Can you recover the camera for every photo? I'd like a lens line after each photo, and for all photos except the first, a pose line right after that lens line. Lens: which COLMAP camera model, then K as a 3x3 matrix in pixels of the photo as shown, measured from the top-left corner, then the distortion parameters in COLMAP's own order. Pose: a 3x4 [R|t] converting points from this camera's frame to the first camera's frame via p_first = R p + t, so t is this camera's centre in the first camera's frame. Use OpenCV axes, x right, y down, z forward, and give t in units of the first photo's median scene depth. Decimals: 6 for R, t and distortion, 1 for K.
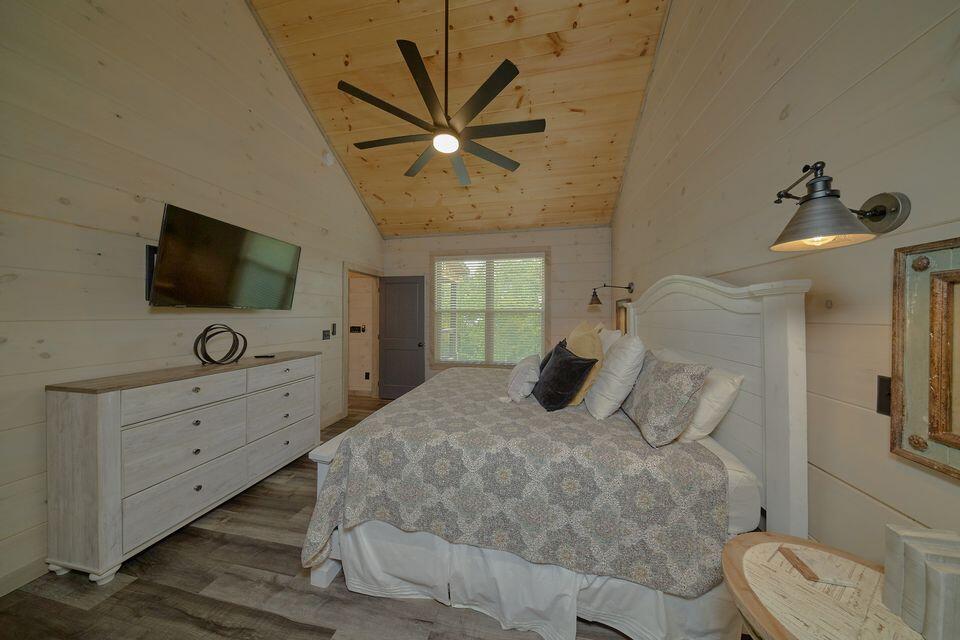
lens RADIAL K [[324.1, 0, 480.2], [0, 324.1, 303.2], [0, 0, 1]] dist [-0.000291, -0.002213]
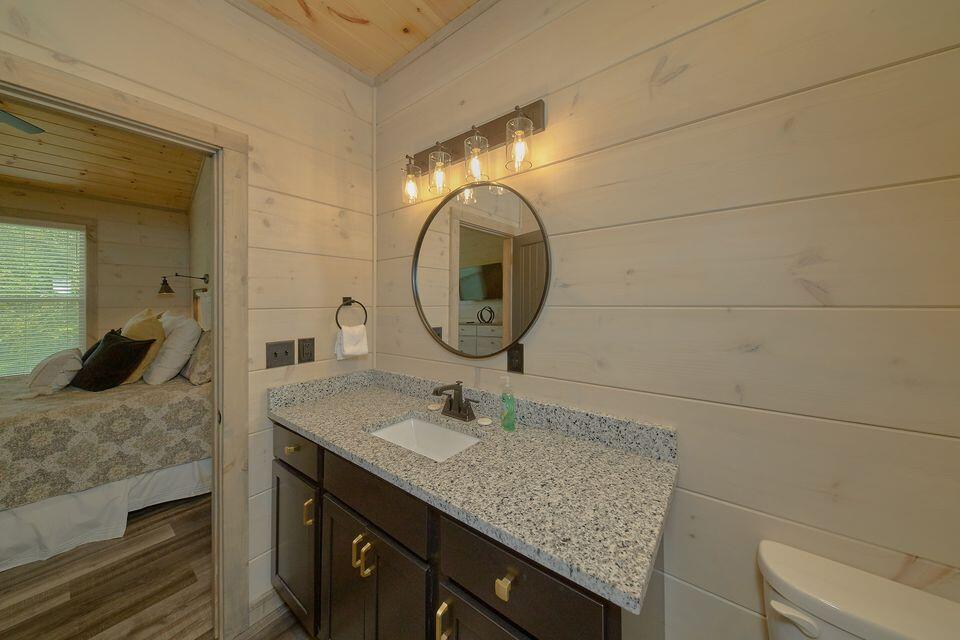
lens RADIAL K [[324.1, 0, 480.2], [0, 324.1, 303.2], [0, 0, 1]] dist [-0.000291, -0.002213]
pose [[0.464656, -0.010338, 0.885431, -0.140338], [-0.019776, 0.999561, 0.022048, -0.013158], [-0.885271, -0.027755, 0.464247, -0.614944]]
